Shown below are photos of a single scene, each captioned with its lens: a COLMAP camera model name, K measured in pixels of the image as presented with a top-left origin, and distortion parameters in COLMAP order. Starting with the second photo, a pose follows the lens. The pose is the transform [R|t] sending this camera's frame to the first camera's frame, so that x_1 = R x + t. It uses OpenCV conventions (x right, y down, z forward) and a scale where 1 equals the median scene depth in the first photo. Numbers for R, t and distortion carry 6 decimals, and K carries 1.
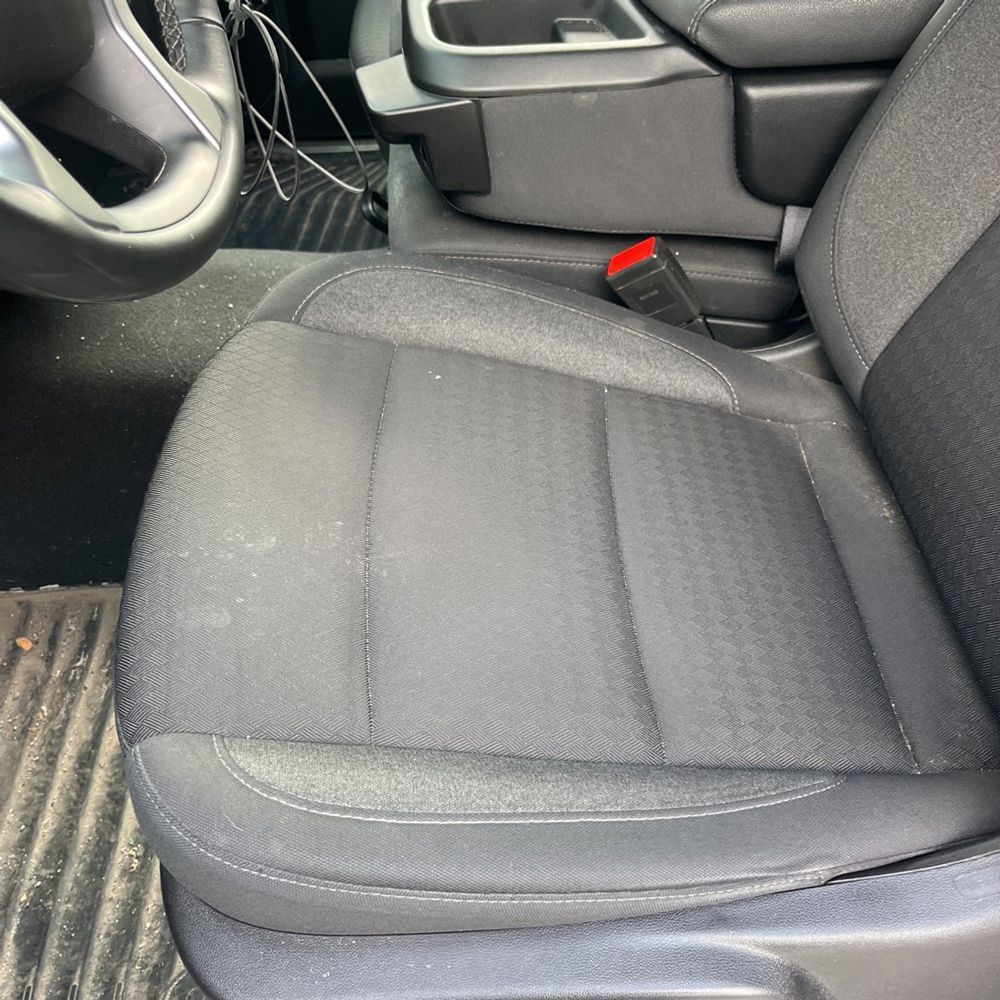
lens RADIAL K [[1016.2, 0, 491.0], [0, 1016.2, 492.7], [0, 0, 1]] dist [0.025332, -0.013306]
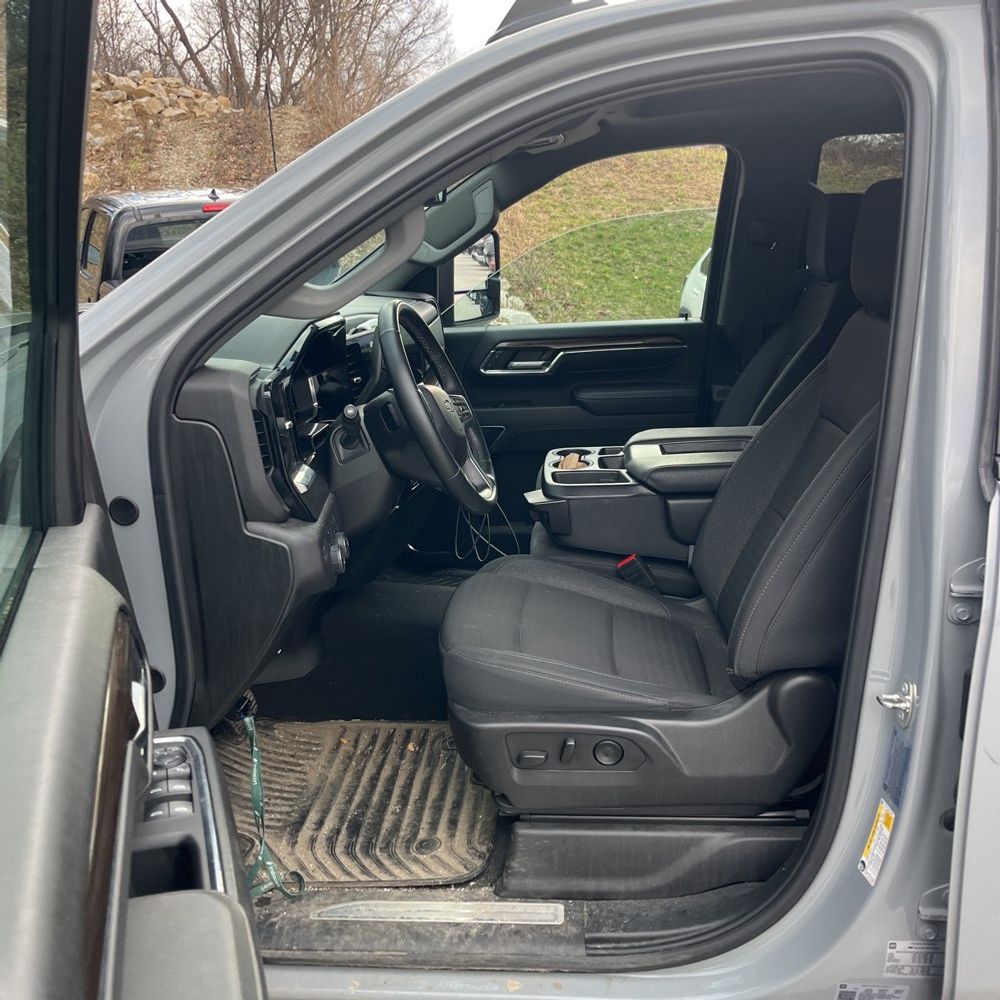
lens RADIAL K [[1002.6, 0, 500.0], [0, 1002.6, 500.0], [0, 0, 1]] dist [0.072745, -0.074768]
pose [[0.993507, 0.026143, -0.110730, 0.094113], [-0.076712, 0.872665, -0.482256, 0.834374], [0.084023, 0.487619, 0.869004, -1.223448]]
